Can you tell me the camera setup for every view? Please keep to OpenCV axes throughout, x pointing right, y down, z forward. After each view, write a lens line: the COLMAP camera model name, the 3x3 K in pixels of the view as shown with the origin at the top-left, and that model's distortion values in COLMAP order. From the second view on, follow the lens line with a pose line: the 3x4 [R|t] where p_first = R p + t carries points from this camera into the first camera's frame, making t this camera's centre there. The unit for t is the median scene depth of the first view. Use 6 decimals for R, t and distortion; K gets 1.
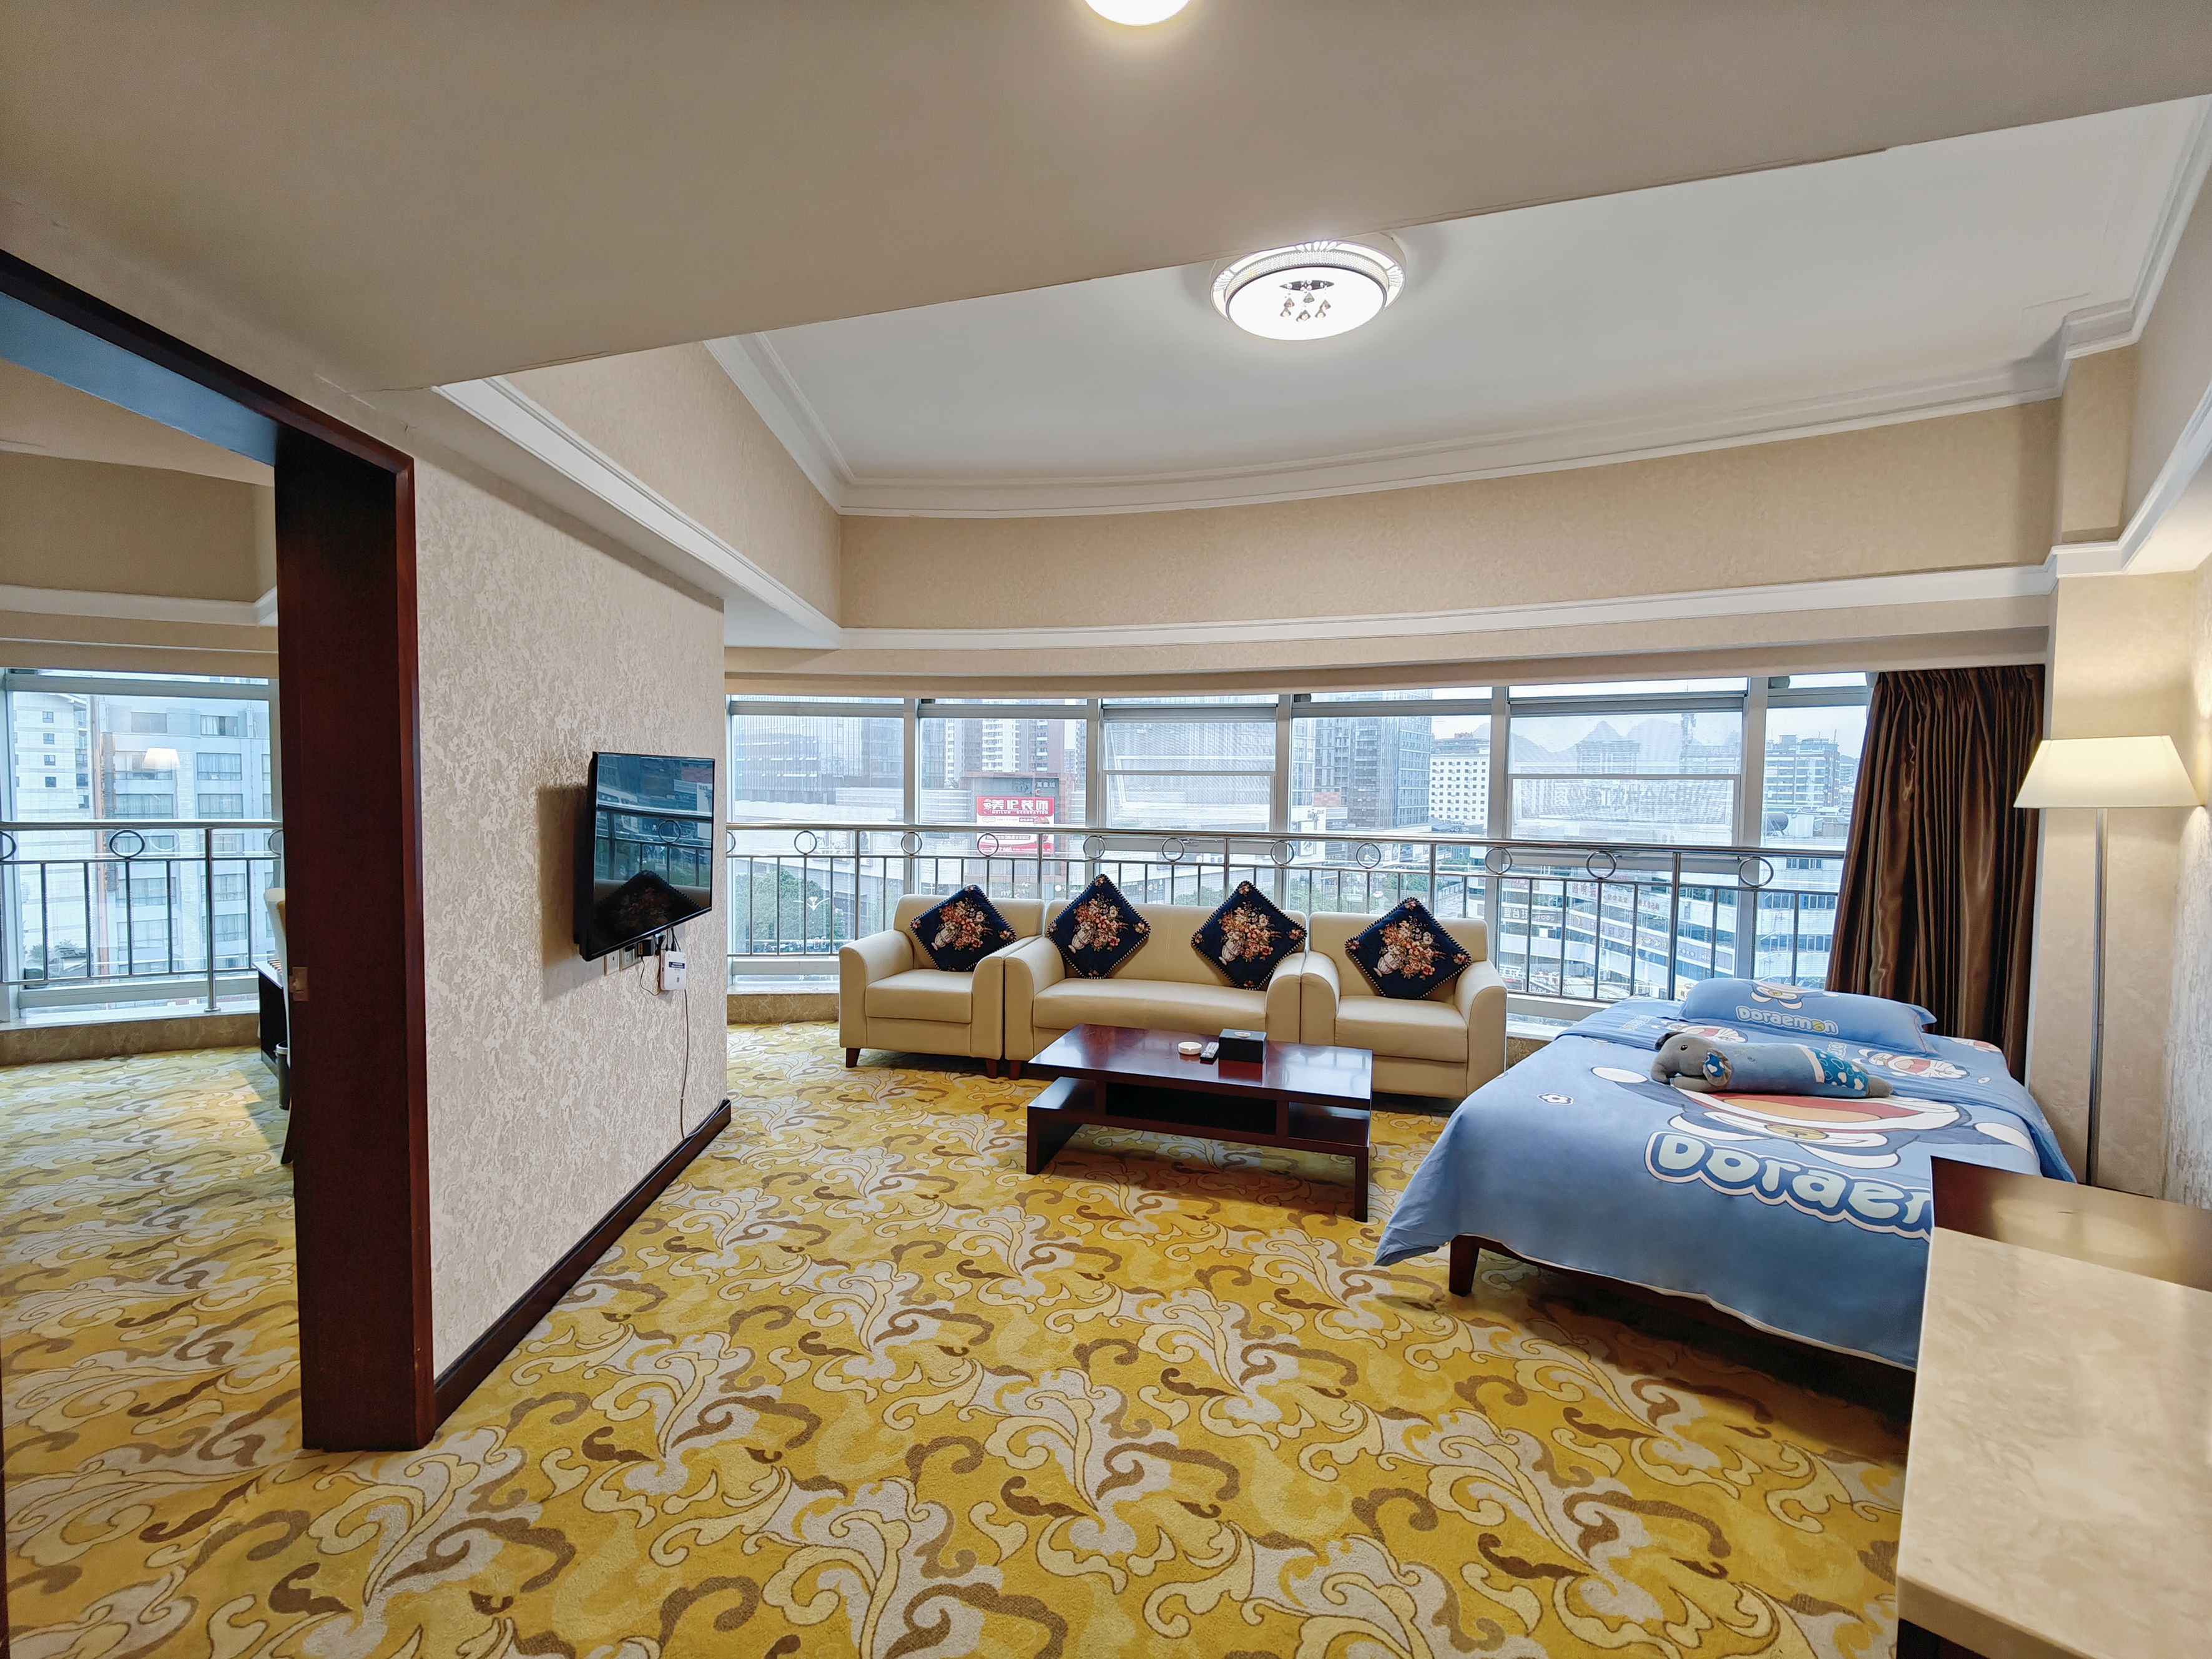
lens RADIAL K [[970.0, 0, 1106.0], [0, 970.0, 829.5], [0, 0, 1]] dist [-0.002570, -0.001110]
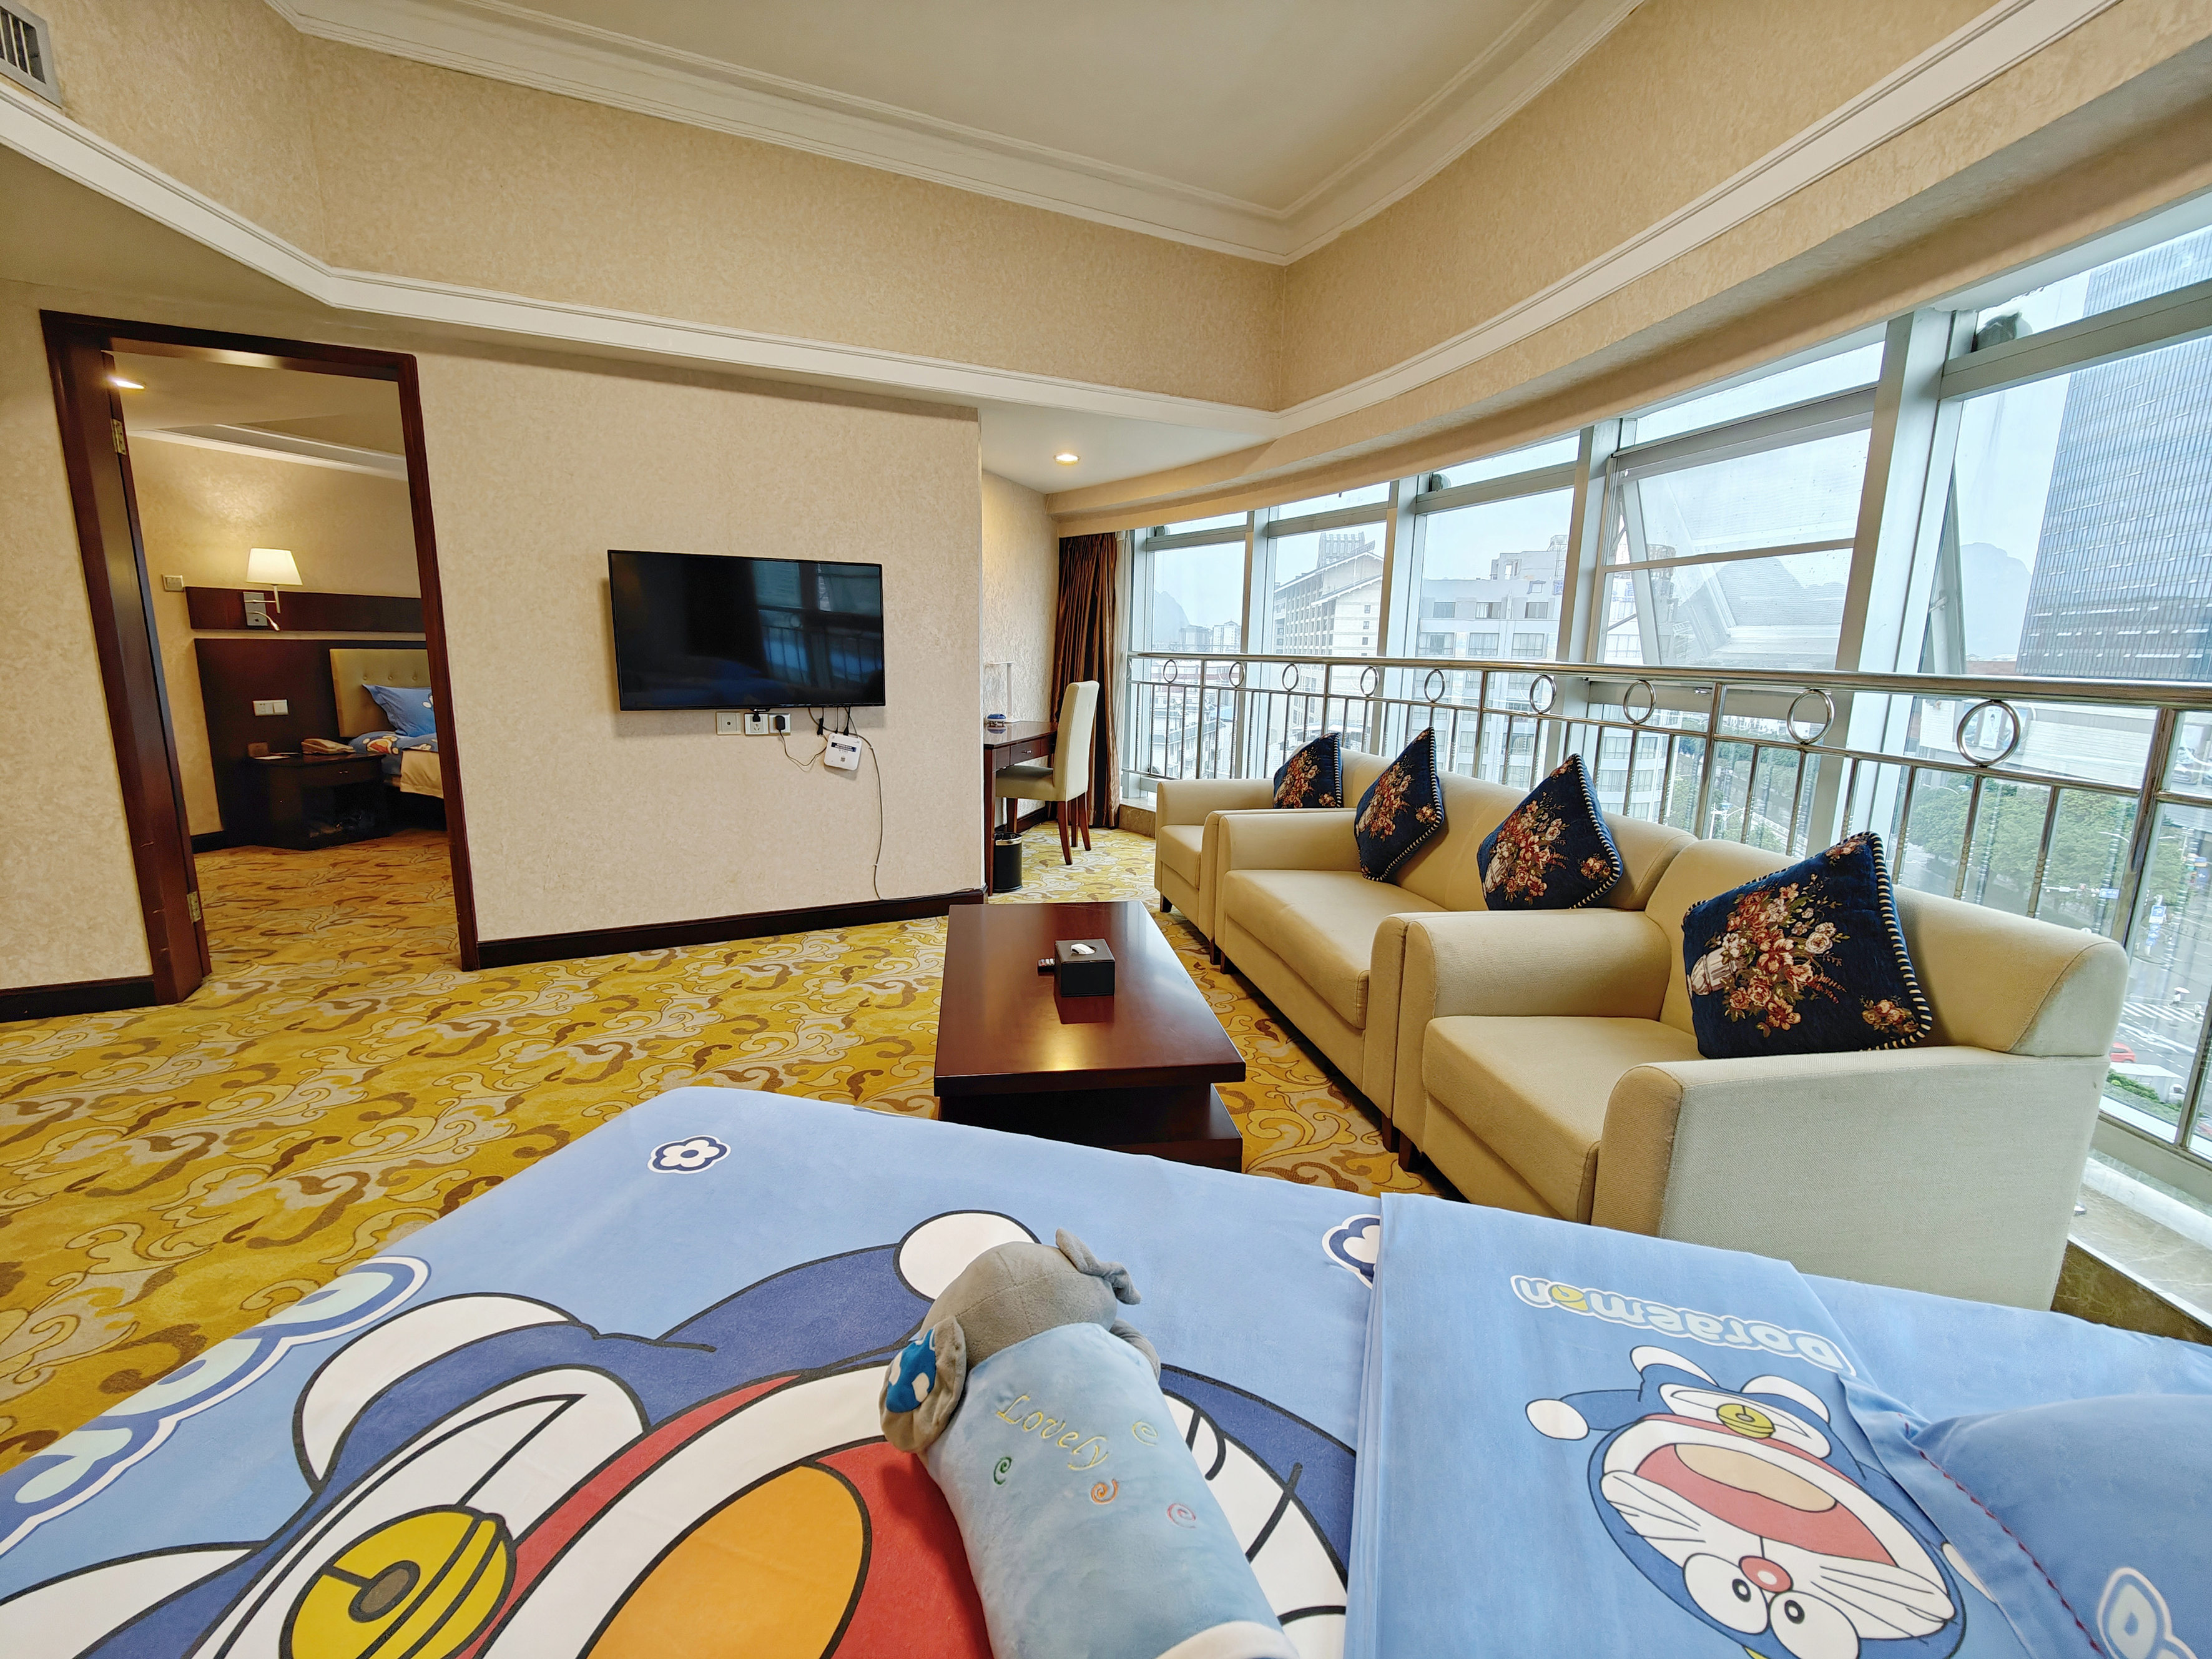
lens RADIAL K [[970.0, 0, 1106.0], [0, 970.0, 829.5], [0, 0, 1]] dist [-0.002570, -0.001110]
pose [[0.403275, 0.163748, -0.900308, 0.875462], [-0.053592, 0.986397, 0.155401, 0.045584], [0.913508, -0.014420, 0.406565, 0.942950]]
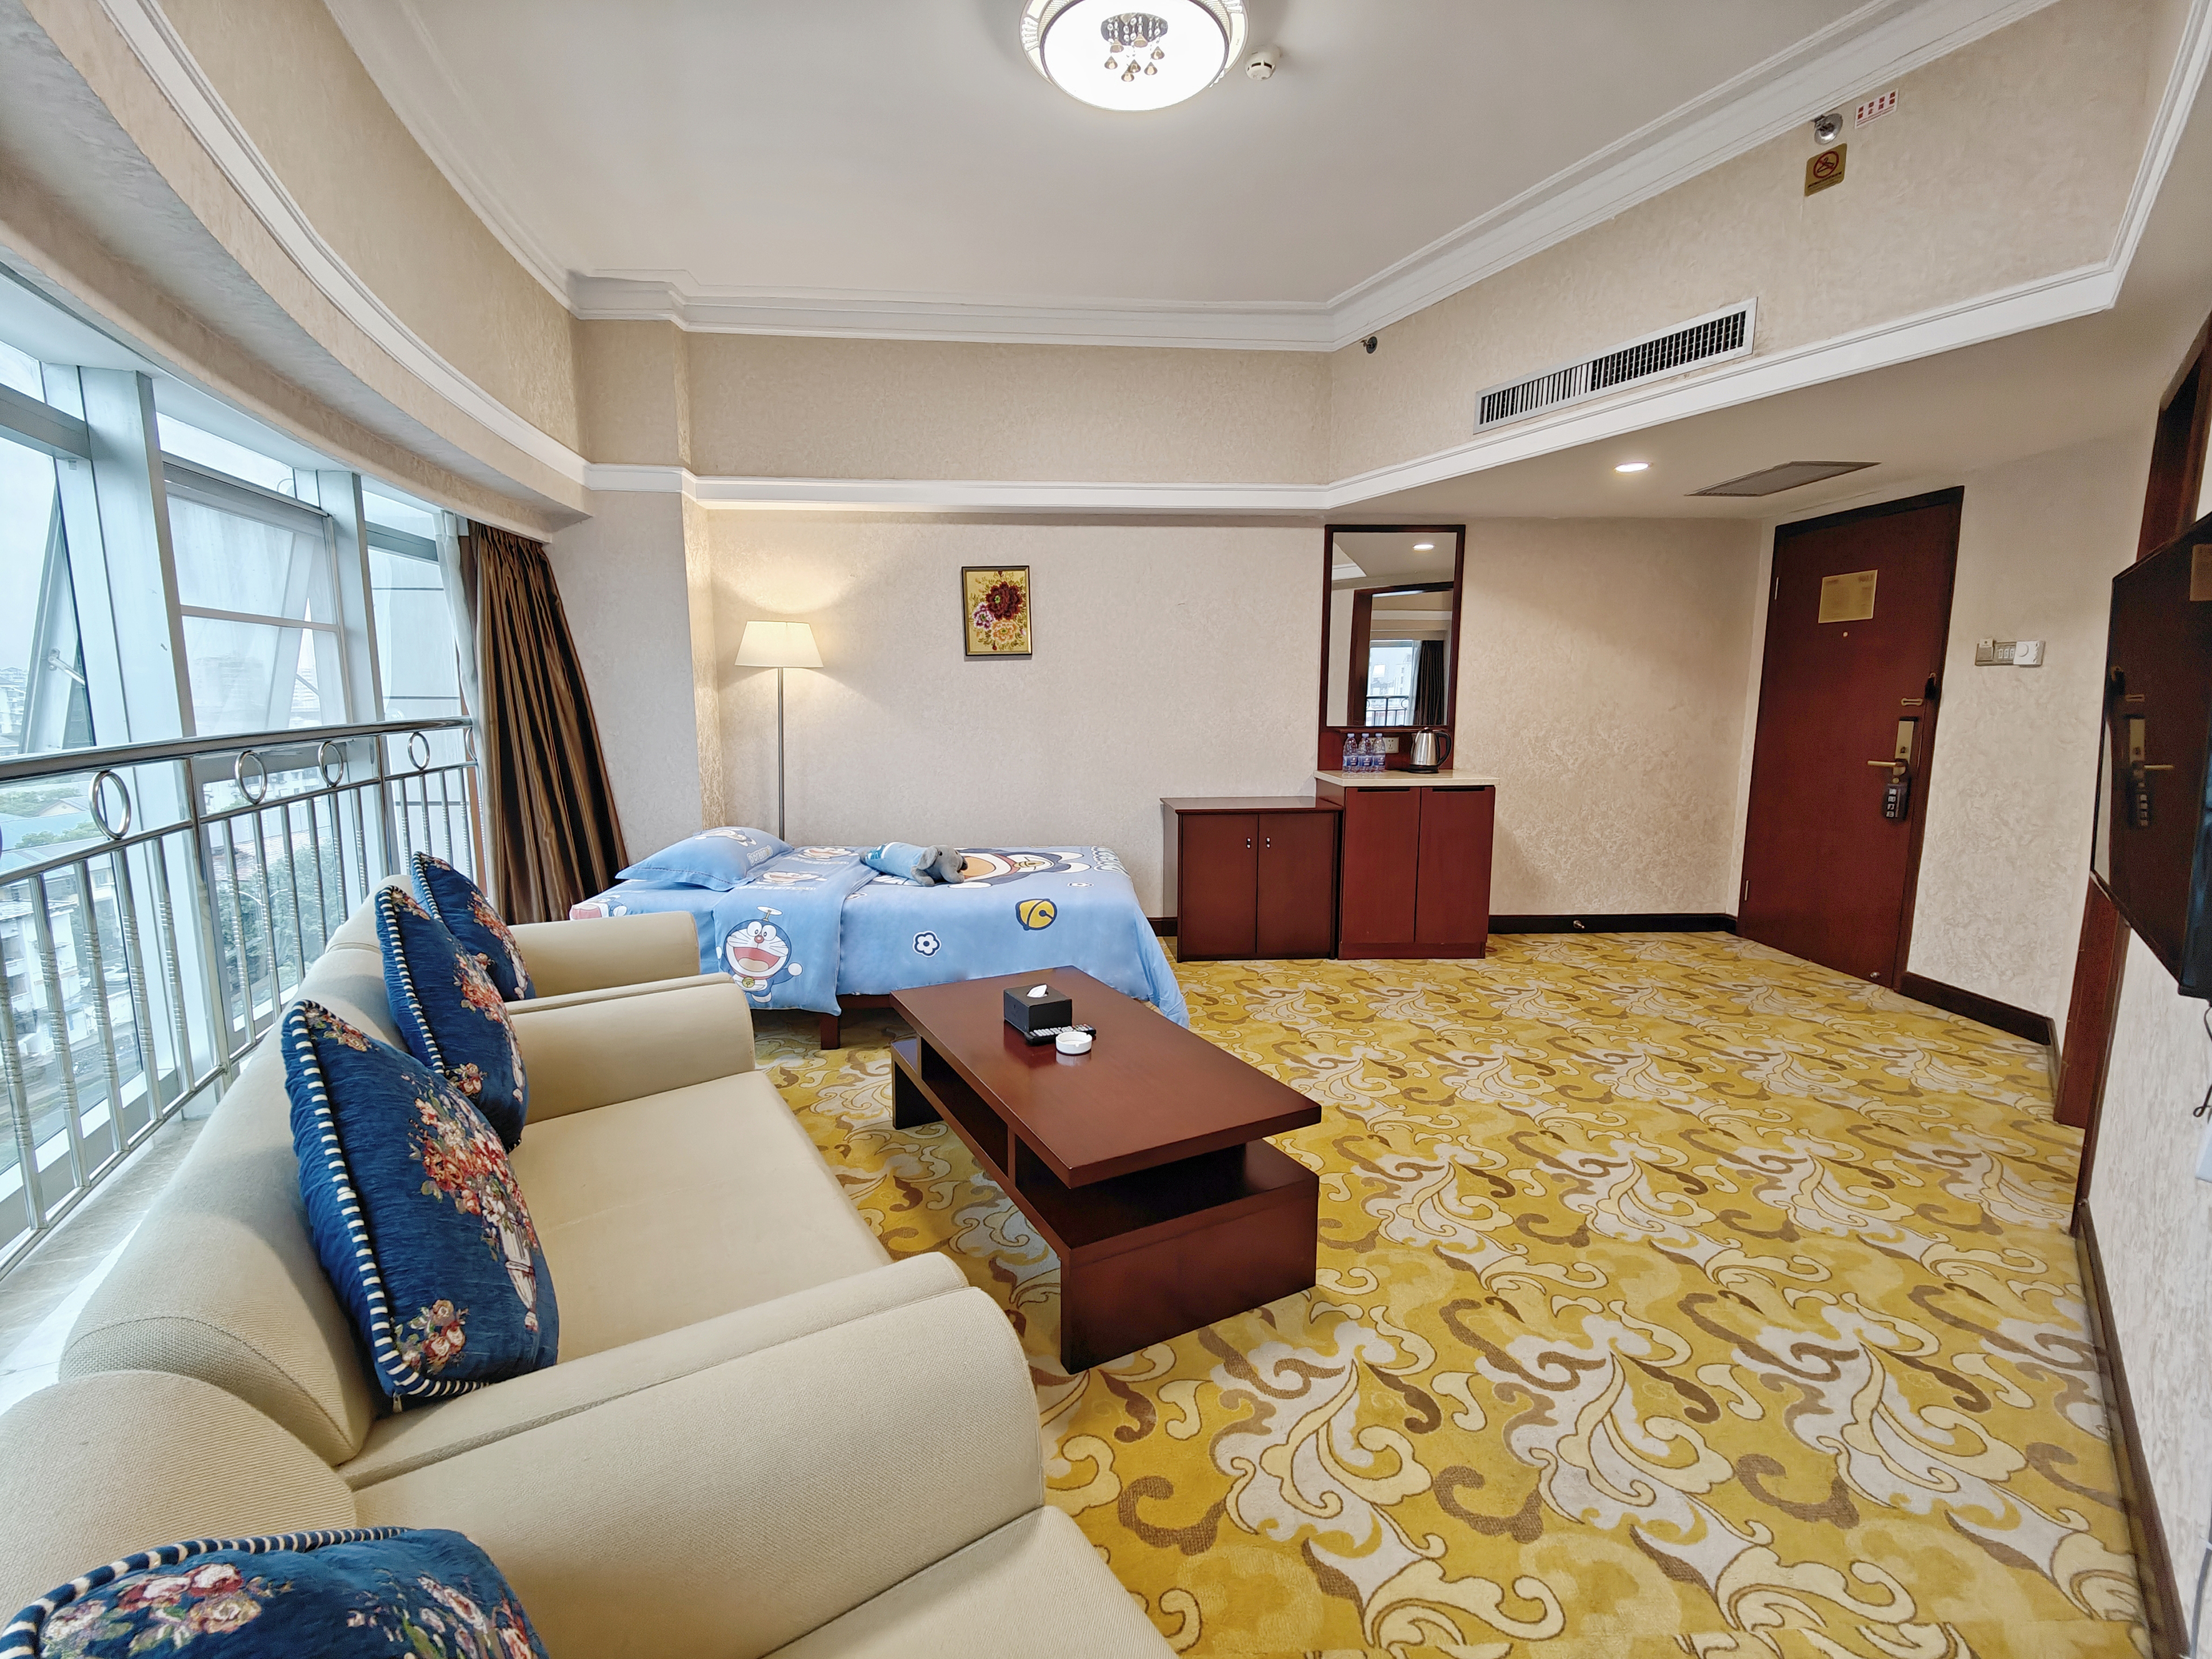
lens RADIAL K [[948.9, 0, 1084.4], [0, 948.9, 828.8], [0, 0, 1]] dist [-0.000263, -0.000328]
pose [[-0.689670, -0.119661, 0.714169, -0.452213], [0.026384, 0.981444, 0.189923, -0.050721], [-0.723643, 0.149827, -0.673715, 1.778013]]
